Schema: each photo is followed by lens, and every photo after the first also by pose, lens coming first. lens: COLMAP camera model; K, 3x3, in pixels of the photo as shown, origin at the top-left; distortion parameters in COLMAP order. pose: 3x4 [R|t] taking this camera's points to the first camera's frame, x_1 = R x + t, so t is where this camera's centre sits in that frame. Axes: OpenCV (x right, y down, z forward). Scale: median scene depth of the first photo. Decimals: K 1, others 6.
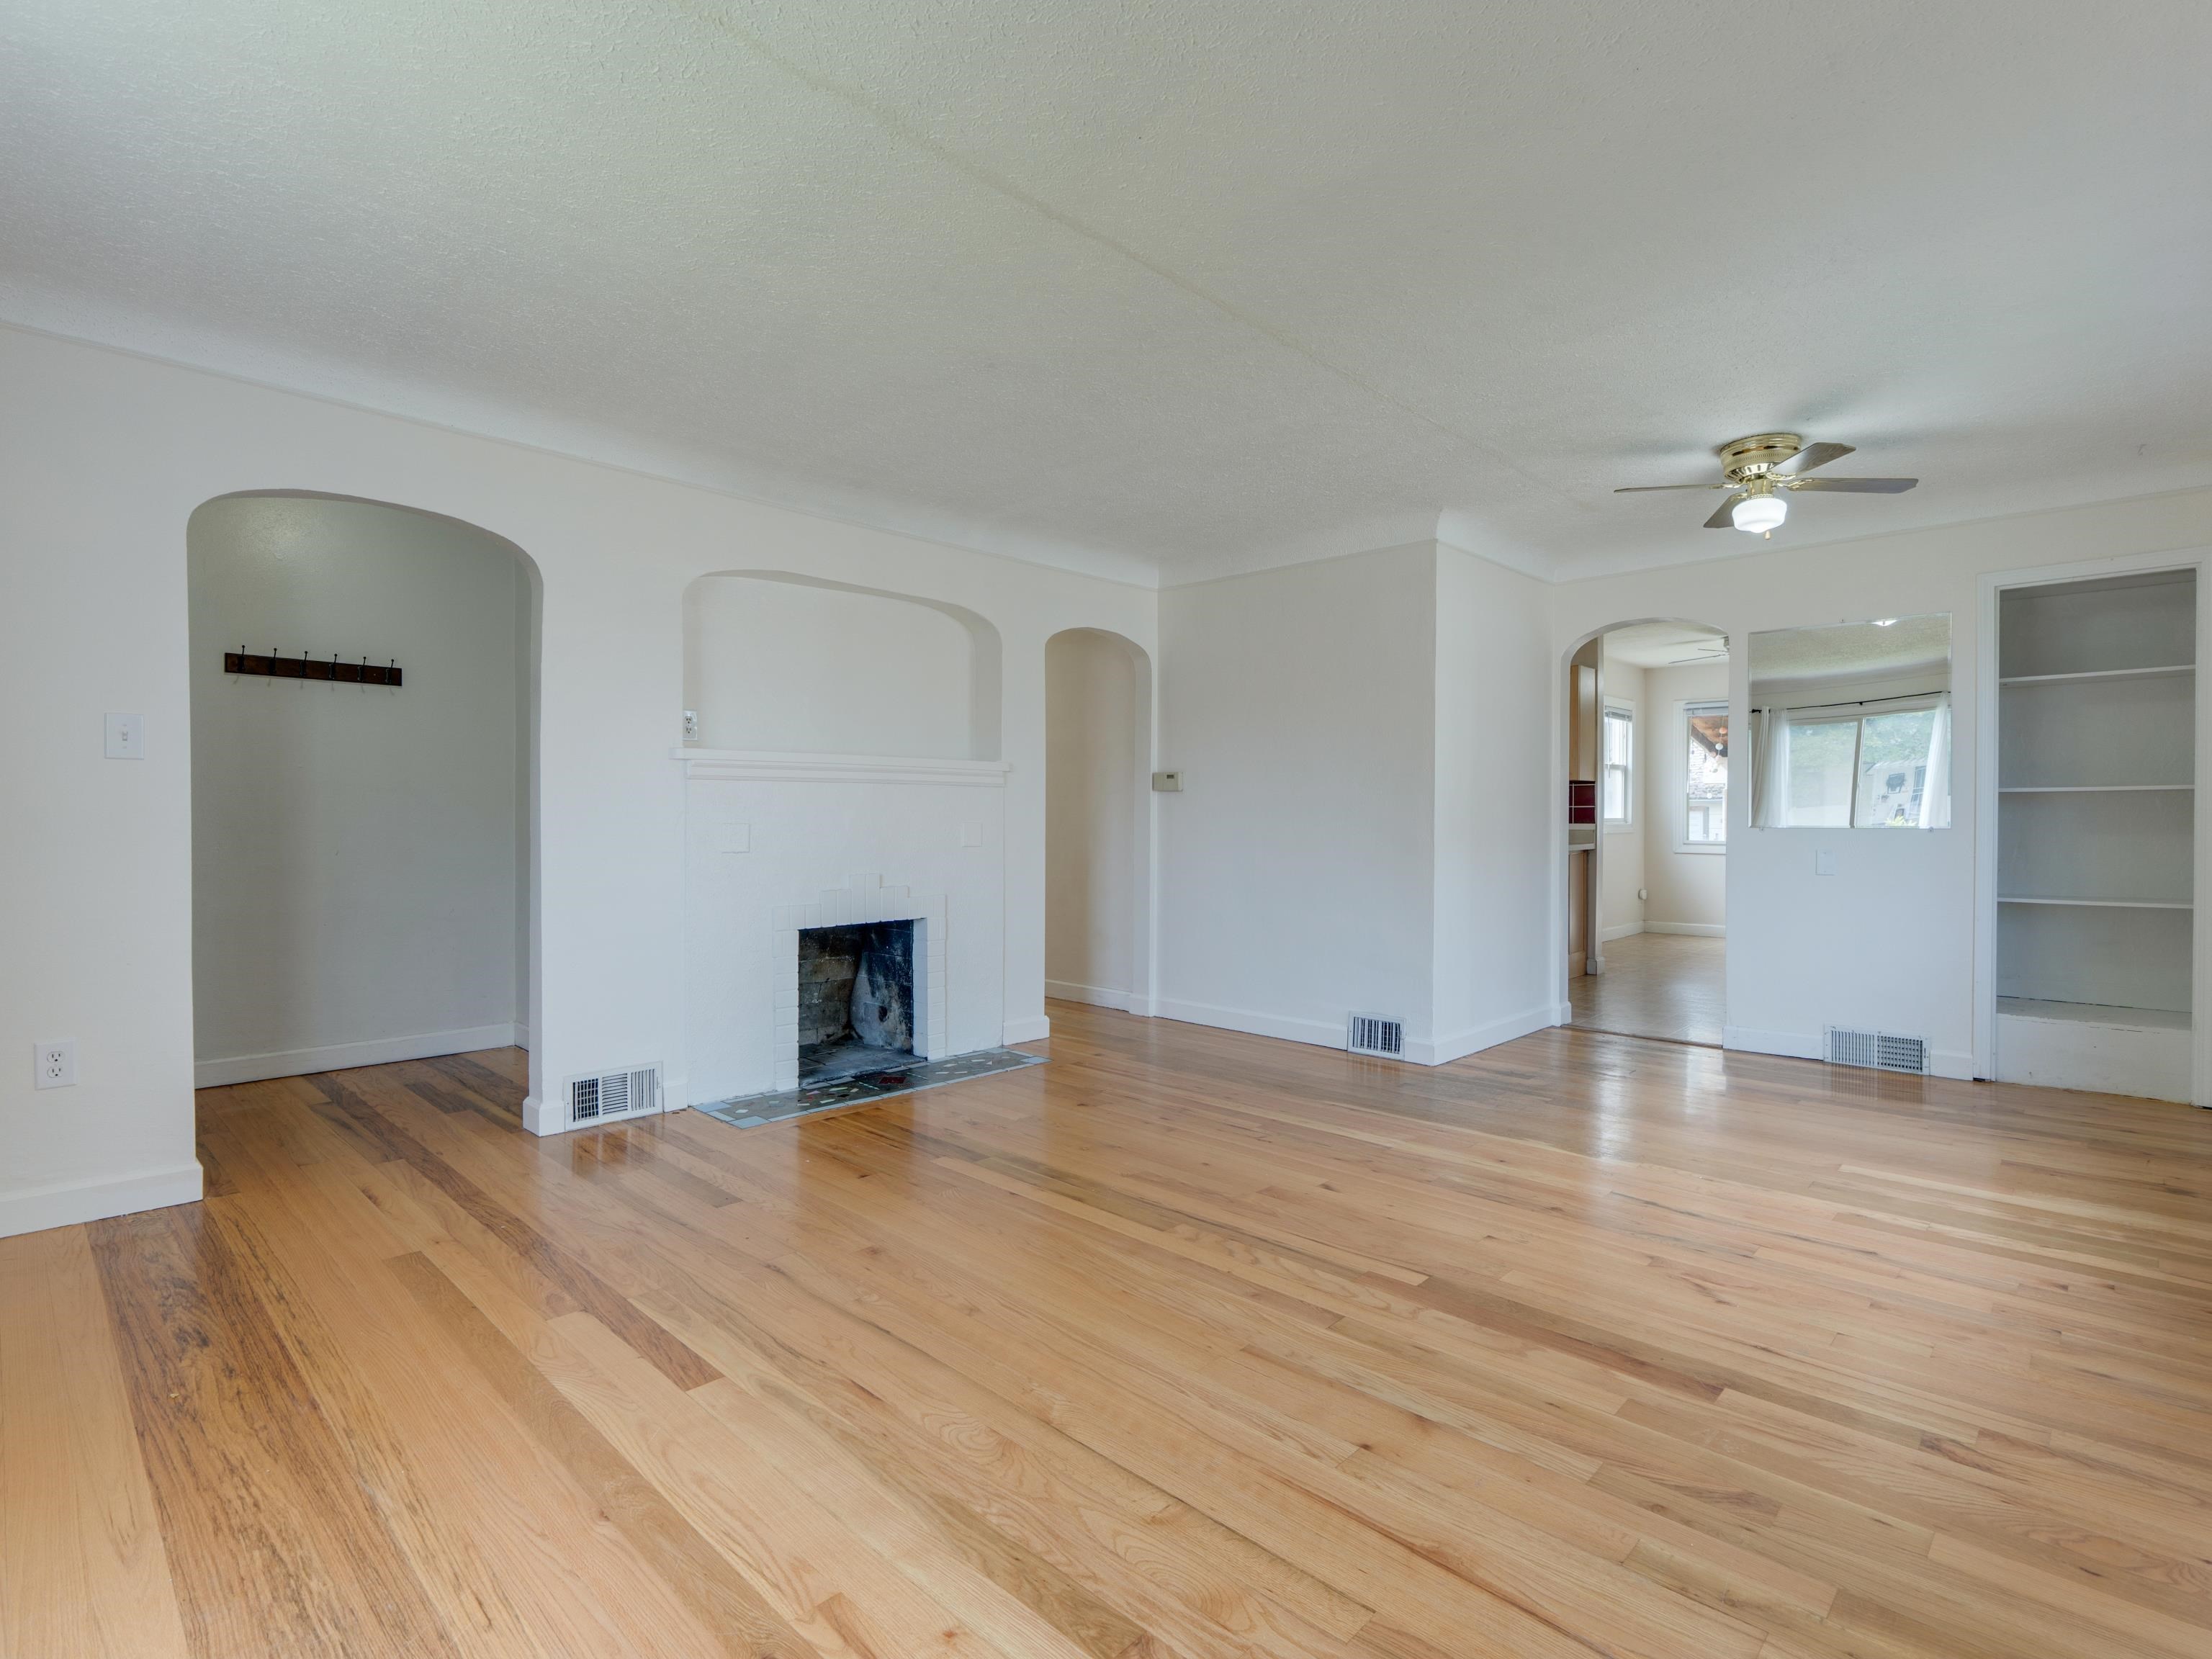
lens RADIAL K [[1093.6, 0, 1110.4], [0, 1093.6, 793.9], [0, 0, 1]] dist [-0.010689, 0.000351]
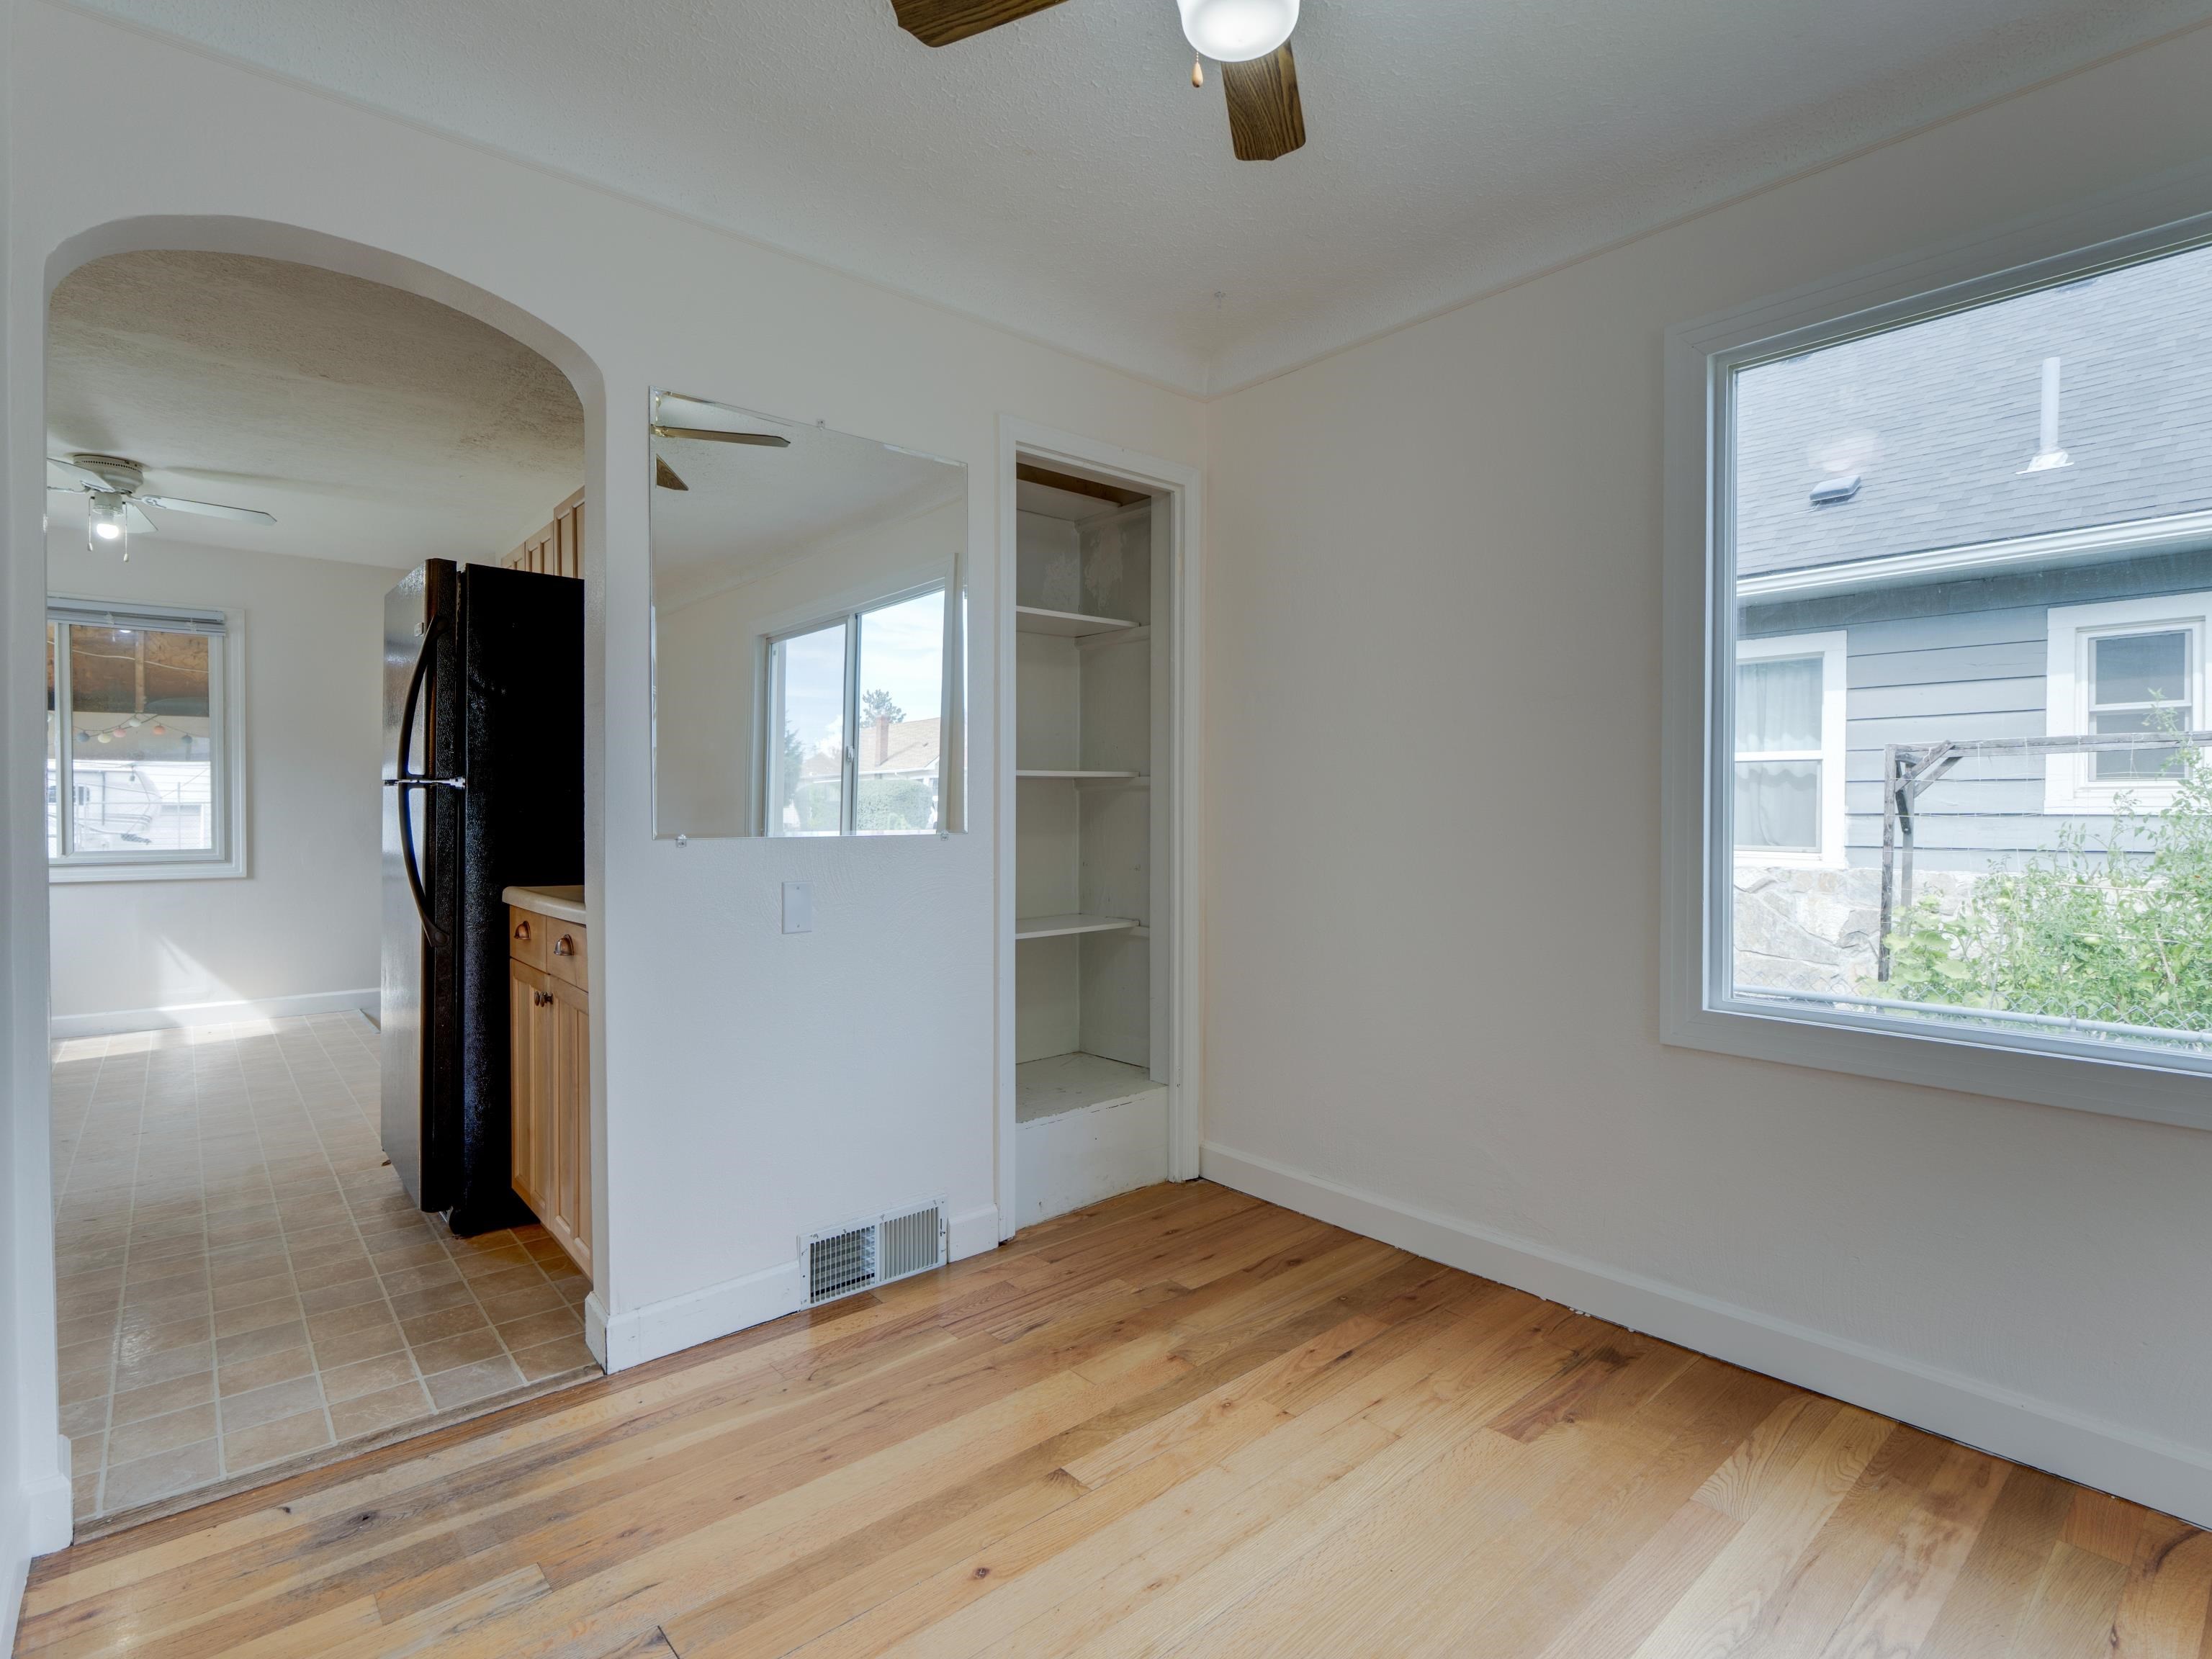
lens RADIAL K [[1093.6, 0, 1122.2], [0, 1093.6, 820.3], [0, 0, 1]] dist [-0.010689, 0.000351]
pose [[0.089775, -0.007306, 0.995935, 0.323097], [-0.017059, 0.999815, 0.008873, 0.031194], [-0.995816, -0.017786, 0.089634, 1.467093]]
